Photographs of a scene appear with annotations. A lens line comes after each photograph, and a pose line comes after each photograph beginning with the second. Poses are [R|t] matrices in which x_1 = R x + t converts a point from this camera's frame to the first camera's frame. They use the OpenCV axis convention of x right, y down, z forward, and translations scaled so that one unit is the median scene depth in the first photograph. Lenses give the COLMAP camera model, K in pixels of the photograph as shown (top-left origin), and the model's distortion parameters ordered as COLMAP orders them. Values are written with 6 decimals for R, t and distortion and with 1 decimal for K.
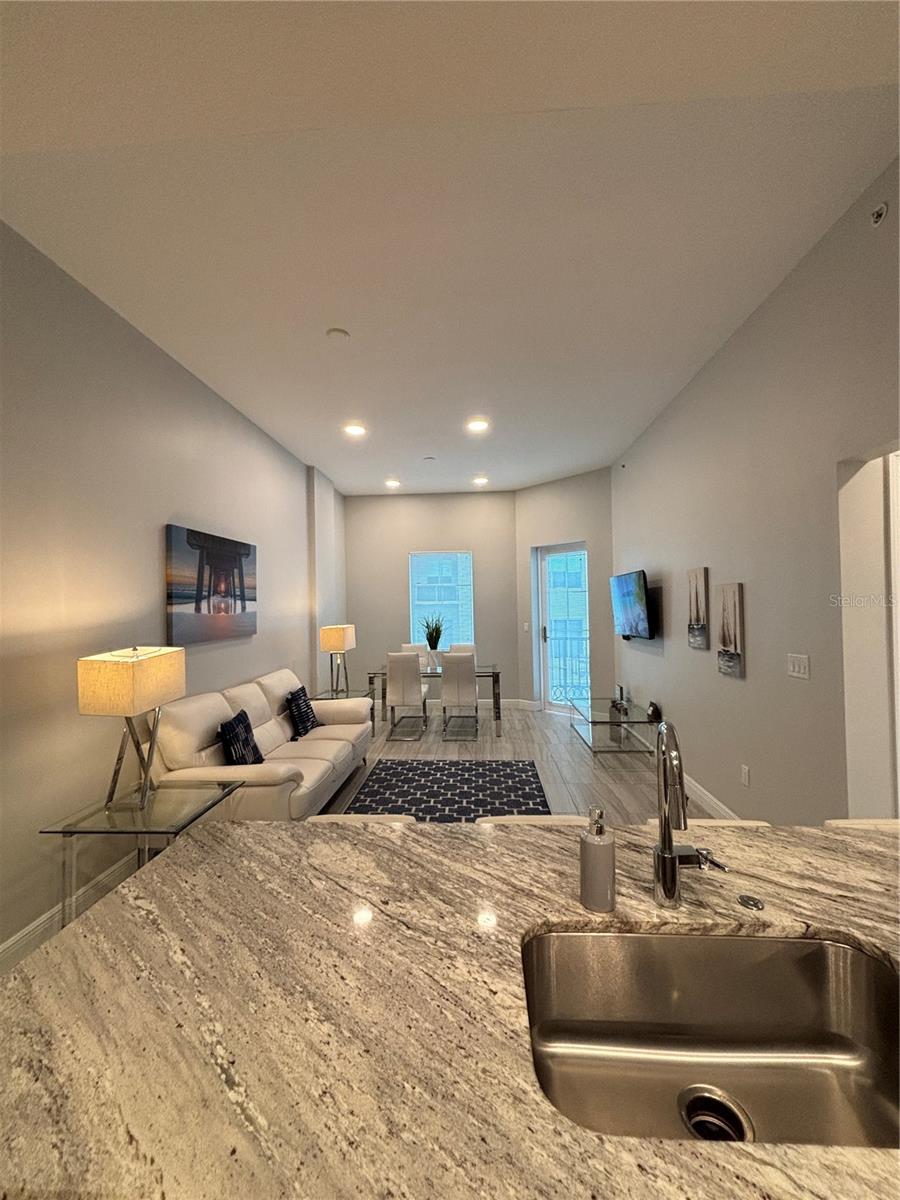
lens RADIAL K [[480.4, 0, 451.3], [0, 480.4, 597.9], [0, 0, 1]] dist [0.002856, -0.000109]
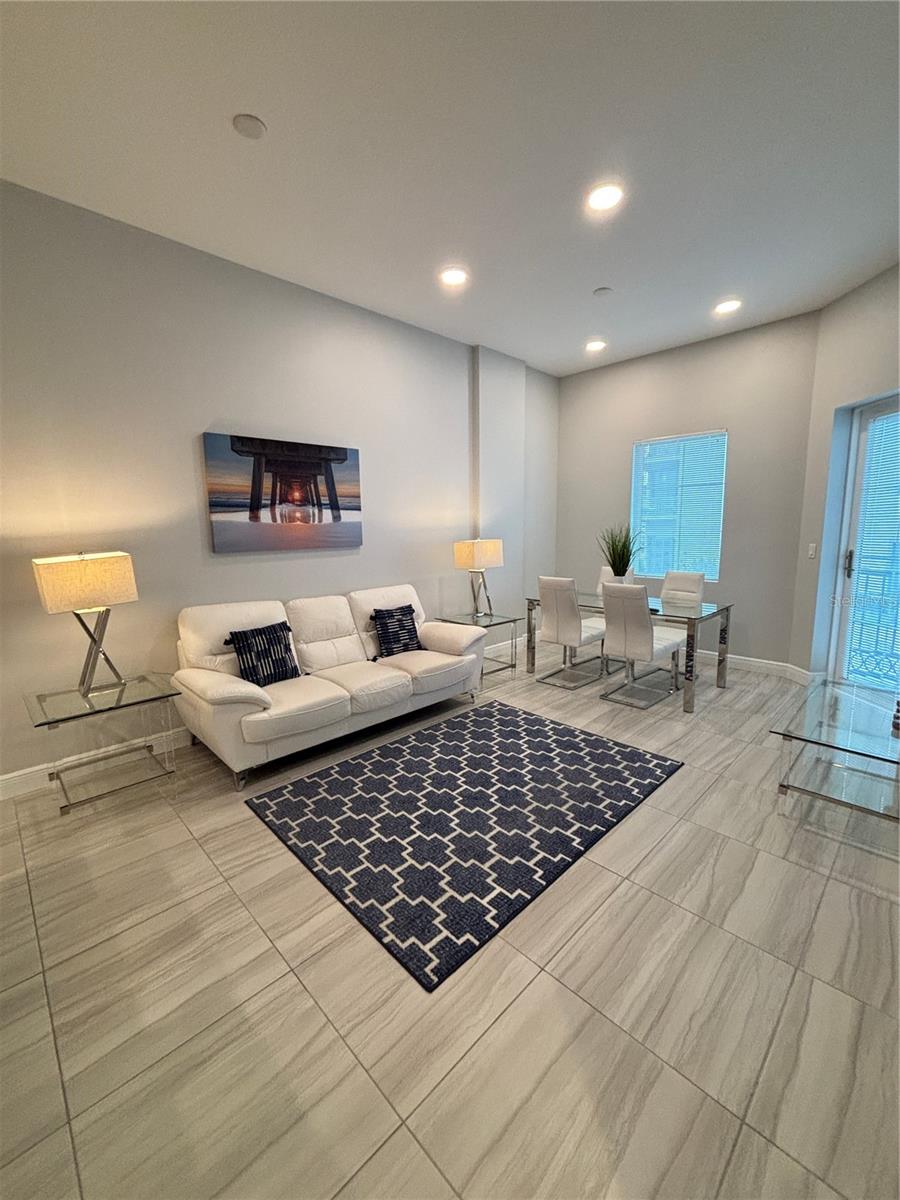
lens RADIAL K [[480.4, 0, 451.4], [0, 480.4, 601.5], [0, 0, 1]] dist [0.002856, -0.000109]
pose [[0.747111, 0.112201, -0.655161, 0.390029], [0.011501, 0.983321, 0.181515, 0.014954], [0.664600, -0.143147, 0.733359, 0.431628]]
